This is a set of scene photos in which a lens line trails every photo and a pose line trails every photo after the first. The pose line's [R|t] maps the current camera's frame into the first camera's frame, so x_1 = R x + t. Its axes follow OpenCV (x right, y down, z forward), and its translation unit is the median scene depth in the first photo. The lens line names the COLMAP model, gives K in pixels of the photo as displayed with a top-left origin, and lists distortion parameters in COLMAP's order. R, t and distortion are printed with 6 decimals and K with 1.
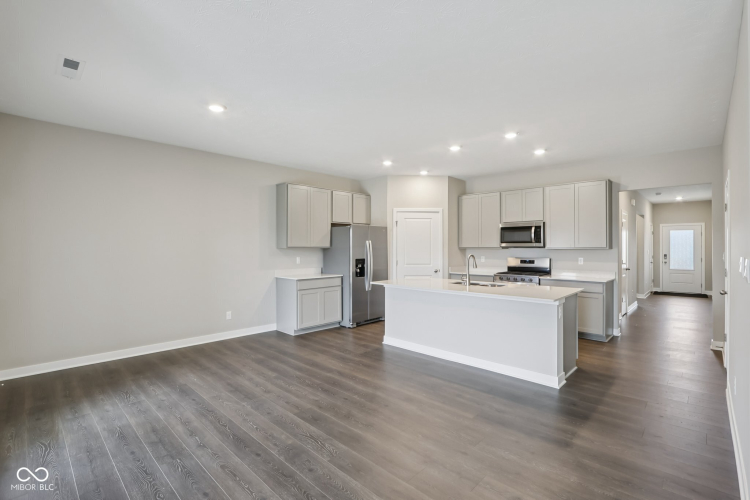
lens RADIAL K [[345.6, 0, 382.0], [0, 345.6, 244.8], [0, 0, 1]] dist [-0.010190, 0.000566]
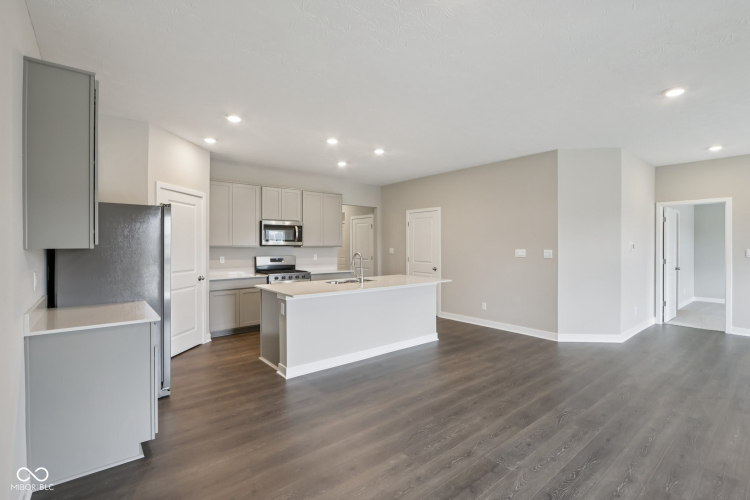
lens RADIAL K [[345.6, 0, 382.0], [0, 345.6, 244.8], [0, 0, 1]] dist [-0.010190, 0.000566]
pose [[0.118398, 0.002428, 0.992963, -1.038601], [-0.007390, 0.999971, -0.001564, 0.006936], [-0.992939, -0.007153, 0.118413, 1.088841]]
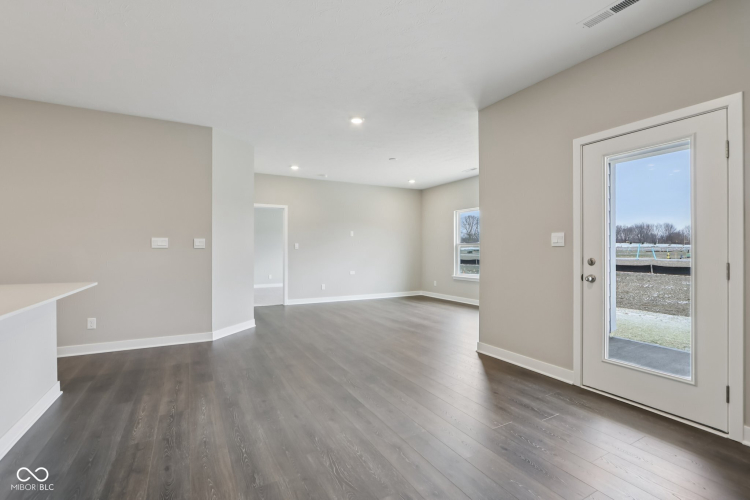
lens RADIAL K [[345.6, 0, 382.0], [0, 345.6, 244.8], [0, 0, 1]] dist [-0.010190, 0.000566]
pose [[-0.954722, 0.005220, 0.297453, -0.491891], [-0.002326, 0.999685, -0.025007, 0.077657], [-0.297489, -0.024567, -0.954409, 1.600519]]
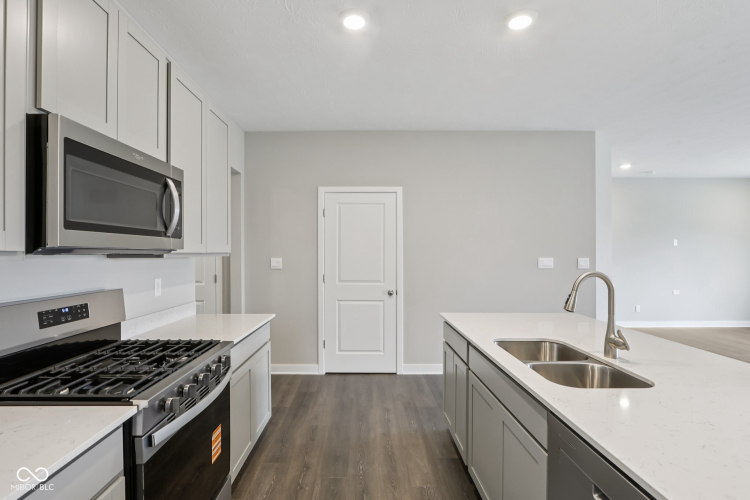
lens RADIAL K [[361.8, 0, 372.5], [0, 361.8, 250.0], [0, 0, 1]] dist [0.000955, 0.000169]
pose [[-0.701244, 0.009232, 0.712861, 0.199545], [-0.003654, 0.999856, -0.016543, 0.018322], [-0.712912, -0.014205, -0.701110, 1.941834]]
